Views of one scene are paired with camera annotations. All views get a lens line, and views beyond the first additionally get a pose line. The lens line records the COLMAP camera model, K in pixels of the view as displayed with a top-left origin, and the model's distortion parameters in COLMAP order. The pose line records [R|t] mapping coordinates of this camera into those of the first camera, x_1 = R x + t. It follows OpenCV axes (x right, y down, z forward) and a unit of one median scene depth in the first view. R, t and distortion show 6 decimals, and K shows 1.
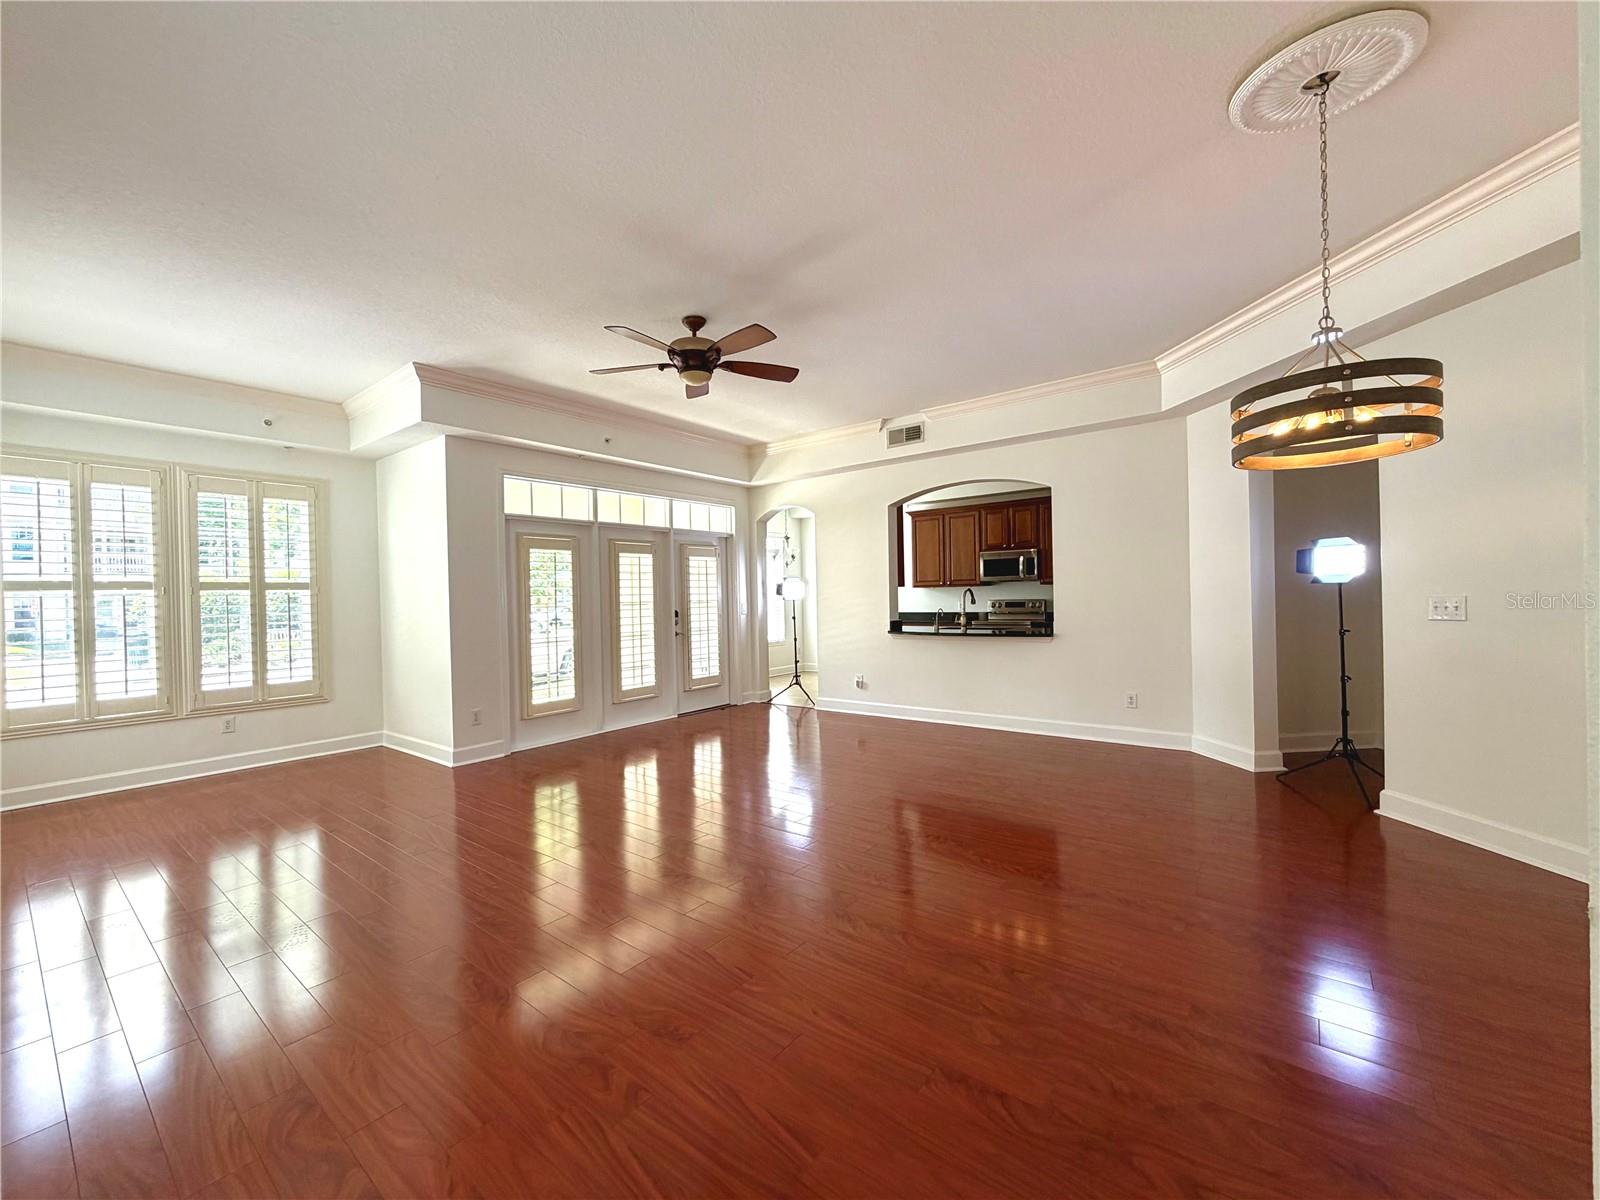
lens RADIAL K [[637.1, 0, 795.1], [0, 637.1, 601.0], [0, 0, 1]] dist [0.000616, -0.000218]
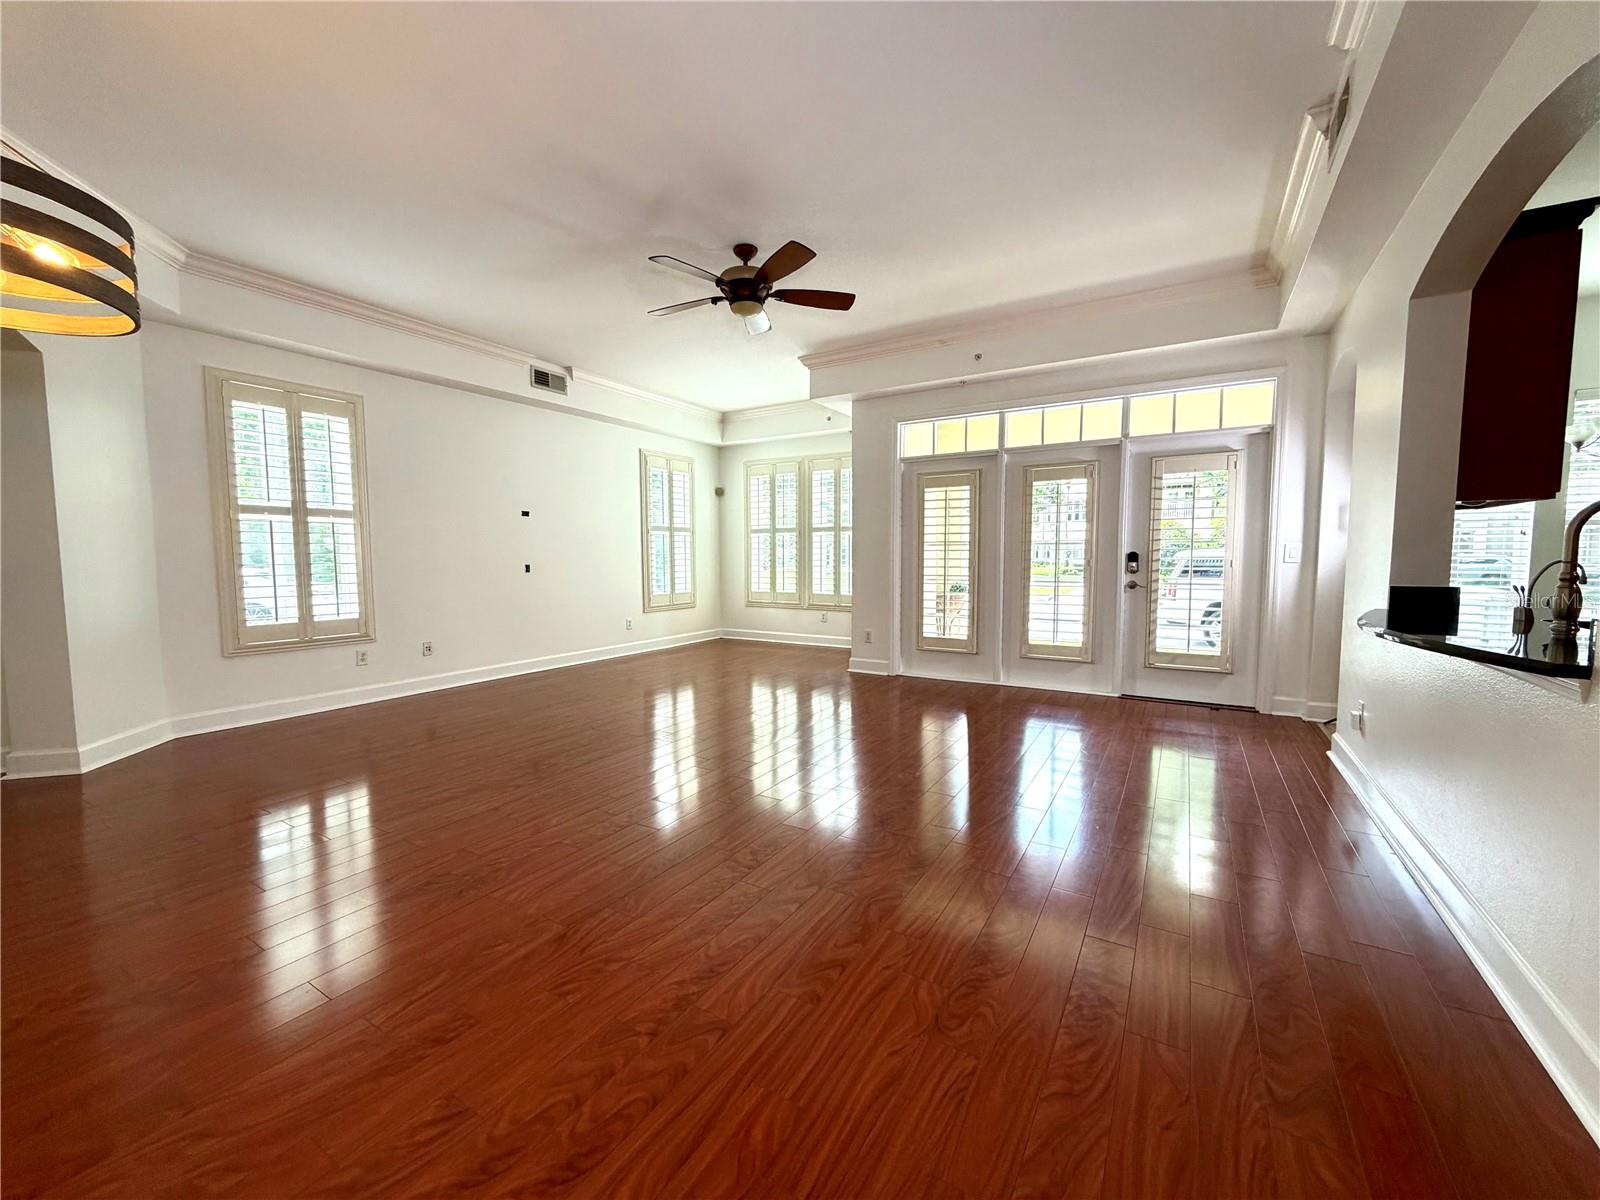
lens RADIAL K [[638.3, 0, 795.5], [0, 638.3, 600.2], [0, 0, 1]] dist [-0.002273, -0.000091]
pose [[0.118054, 0.095835, -0.988372, 0.567675], [-0.002210, 0.995355, 0.096248, -0.000210], [0.993005, -0.009179, 0.117718, 0.623677]]
